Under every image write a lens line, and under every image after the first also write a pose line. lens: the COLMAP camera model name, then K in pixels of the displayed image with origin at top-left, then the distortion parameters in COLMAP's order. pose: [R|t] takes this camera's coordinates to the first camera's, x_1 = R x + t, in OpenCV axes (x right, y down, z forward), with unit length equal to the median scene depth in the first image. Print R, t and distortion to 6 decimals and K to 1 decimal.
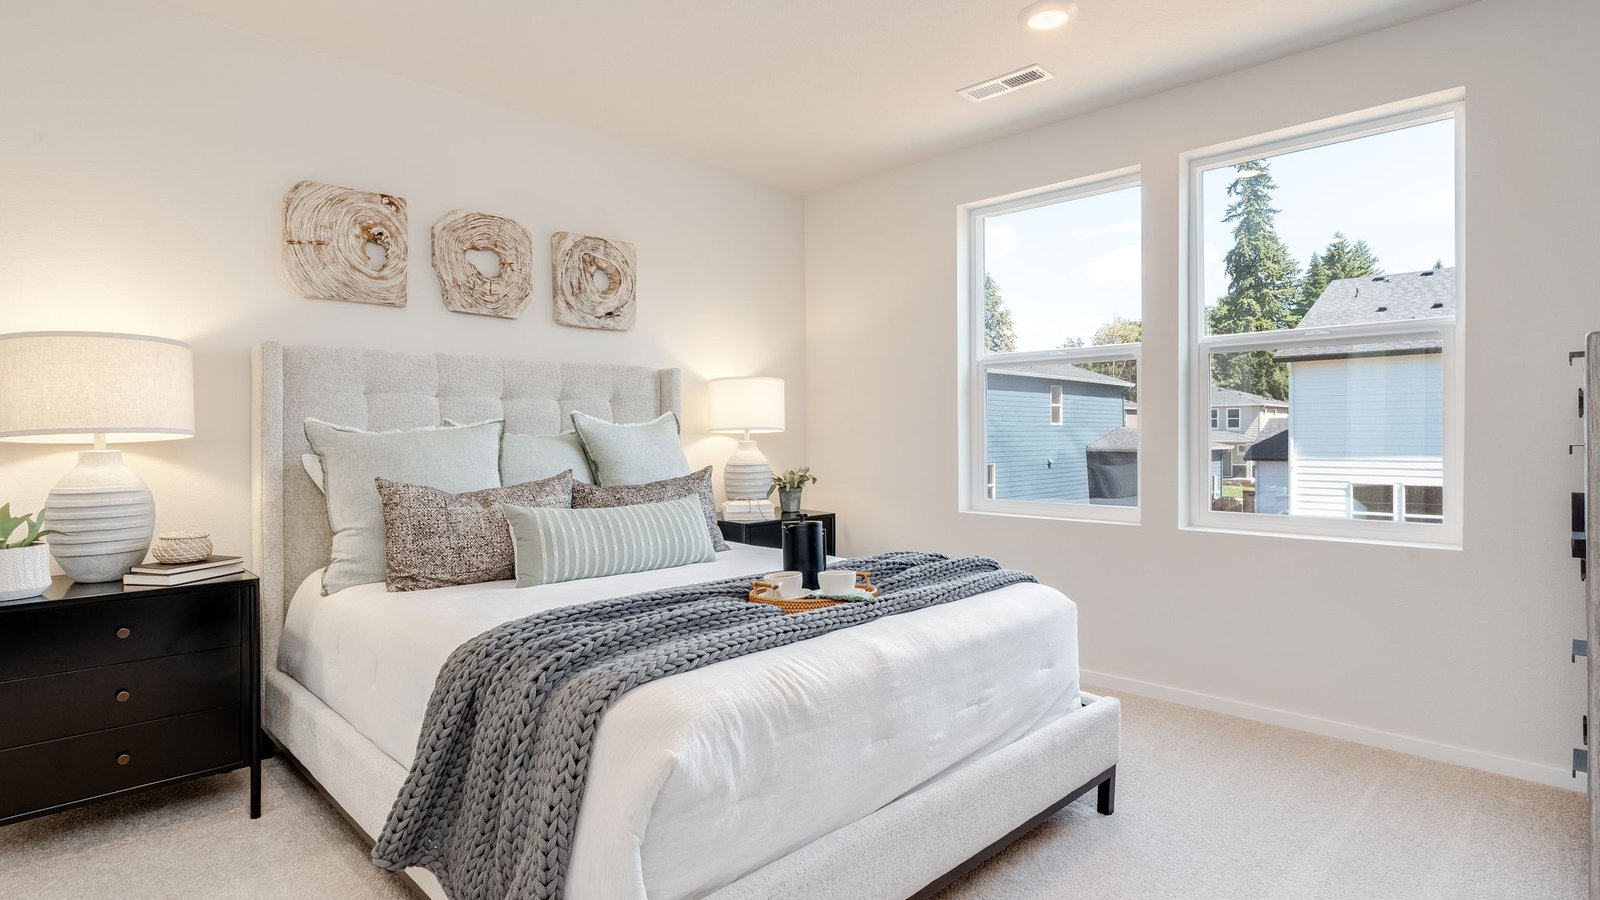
lens RADIAL K [[812.0, 0, 788.7], [0, 812.0, 443.7], [0, 0, 1]] dist [-0.020491, 0.010824]
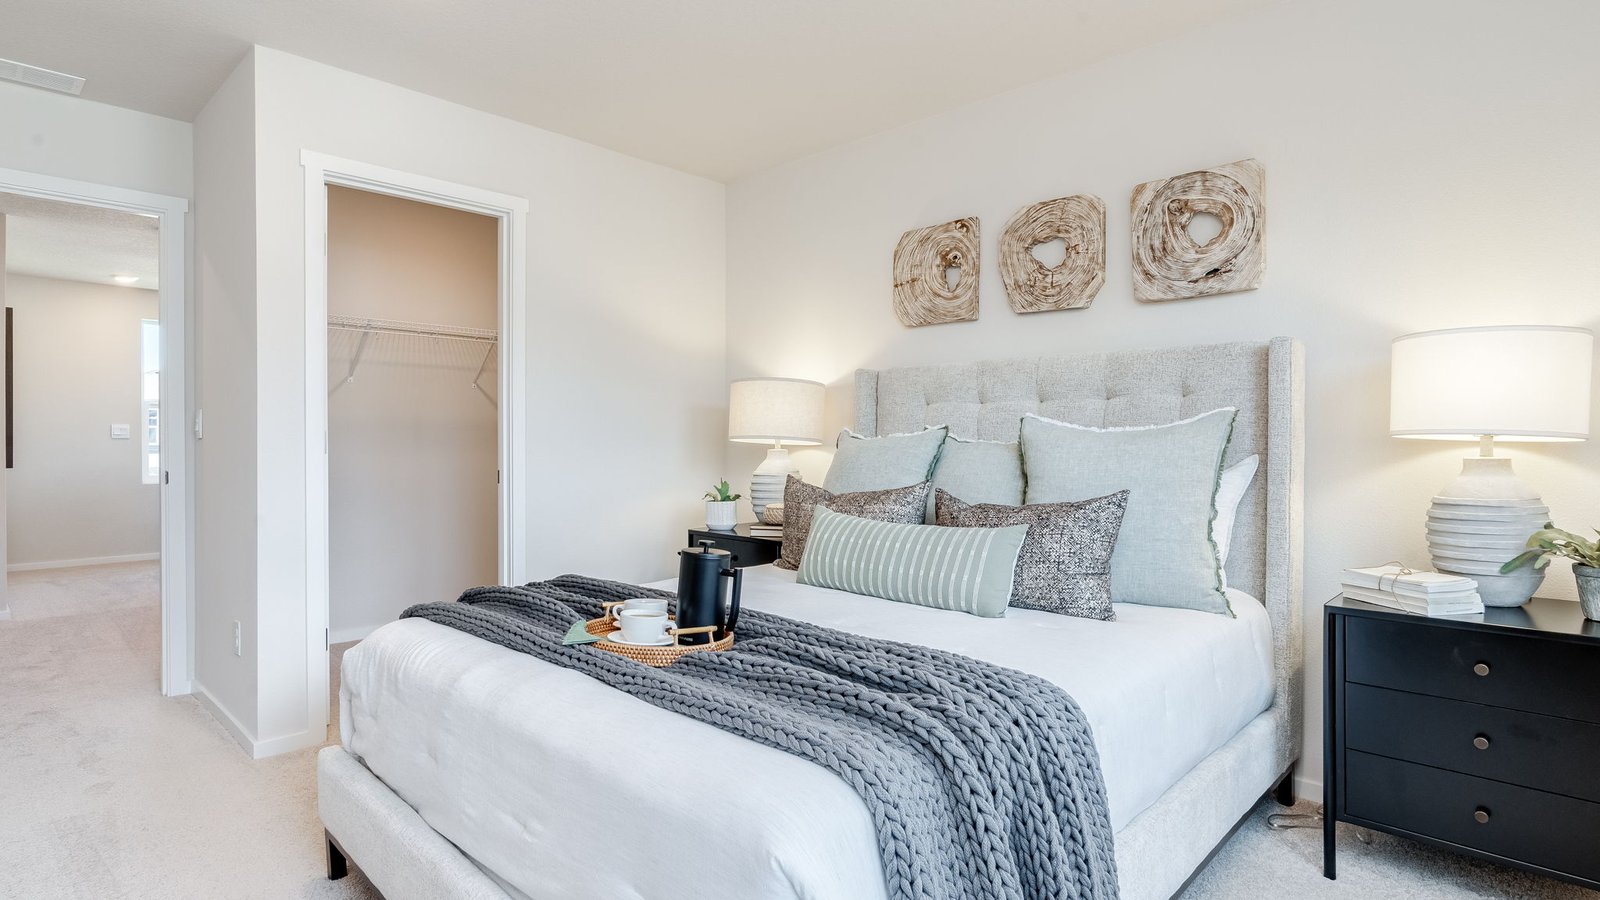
lens RADIAL K [[812.0, 0, 789.8], [0, 812.0, 442.4], [0, 0, 1]] dist [-0.020491, 0.010824]
pose [[0.013580, 0.008797, -0.999869, 0.531607], [-0.011969, 0.999891, 0.008635, -0.014500], [0.999836, 0.011850, 0.013684, 0.688552]]
